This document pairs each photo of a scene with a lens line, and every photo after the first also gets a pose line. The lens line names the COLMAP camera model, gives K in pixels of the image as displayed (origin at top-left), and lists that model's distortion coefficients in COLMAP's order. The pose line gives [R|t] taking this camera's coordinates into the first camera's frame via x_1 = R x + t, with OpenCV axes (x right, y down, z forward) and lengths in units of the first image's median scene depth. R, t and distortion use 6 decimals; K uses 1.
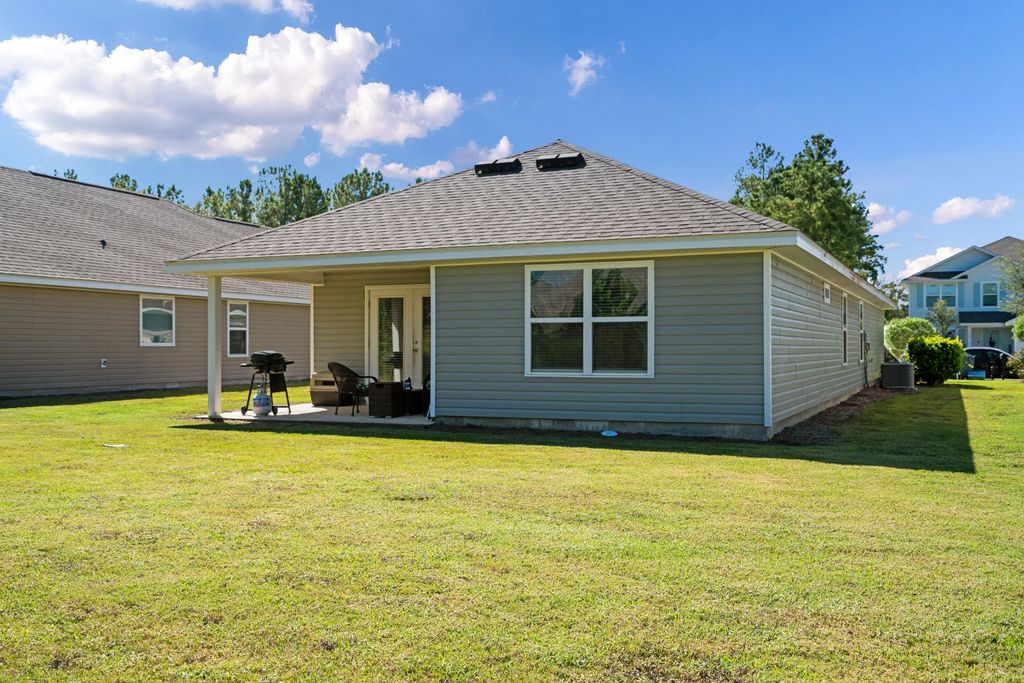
lens RADIAL K [[981.5, 0, 510.0], [0, 981.5, 345.0], [0, 0, 1]] dist [0.011196, 0.000000]
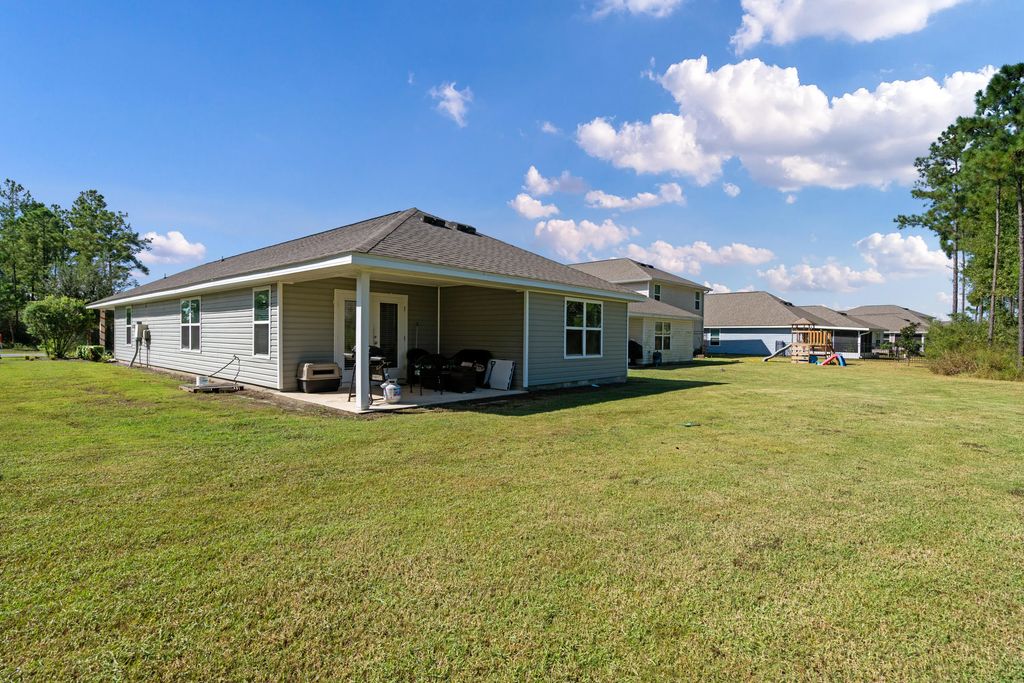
lens RADIAL K [[489.1, 0, 504.8], [0, 489.1, 336.6], [0, 0, 1]] dist [0.003048, 0.002083]
pose [[0.316517, 0.006928, 0.948561, -0.873845], [-0.012747, 0.999914, -0.003049, -0.004730], [-0.948501, -0.011127, 0.316578, 0.830811]]
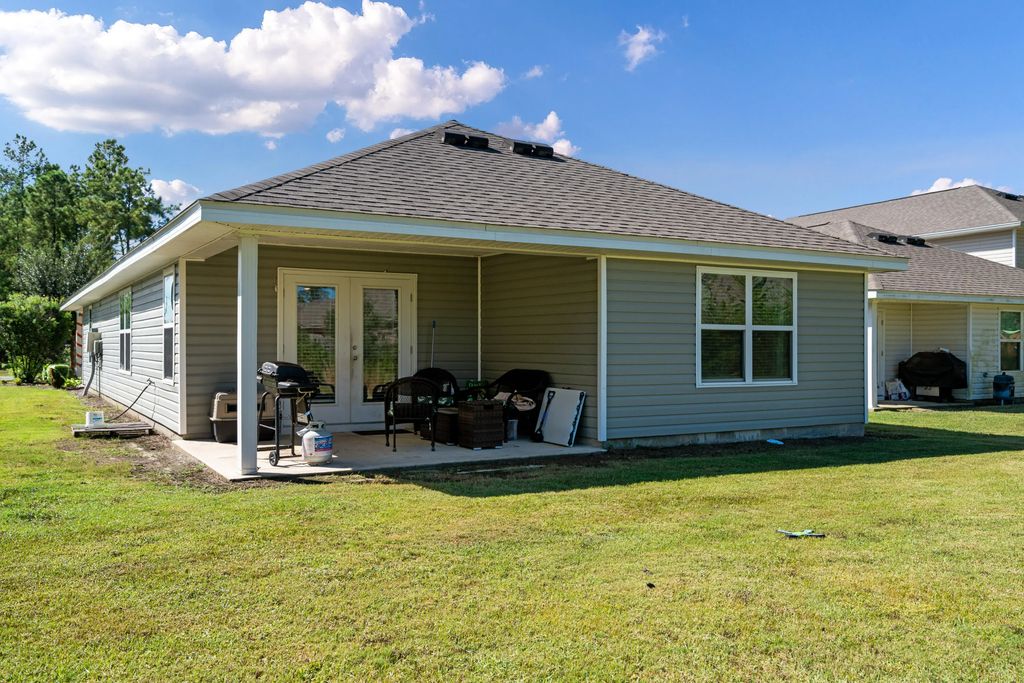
lens RADIAL K [[855.6, 0, 503.5], [0, 855.6, 339.8], [0, 0, 1]] dist [0.012660, -0.006907]
pose [[0.593245, 0.010303, 0.804956, -0.740516], [-0.004274, 0.999944, -0.009649, -0.004318], [-0.805011, 0.002284, 0.593256, 0.680684]]
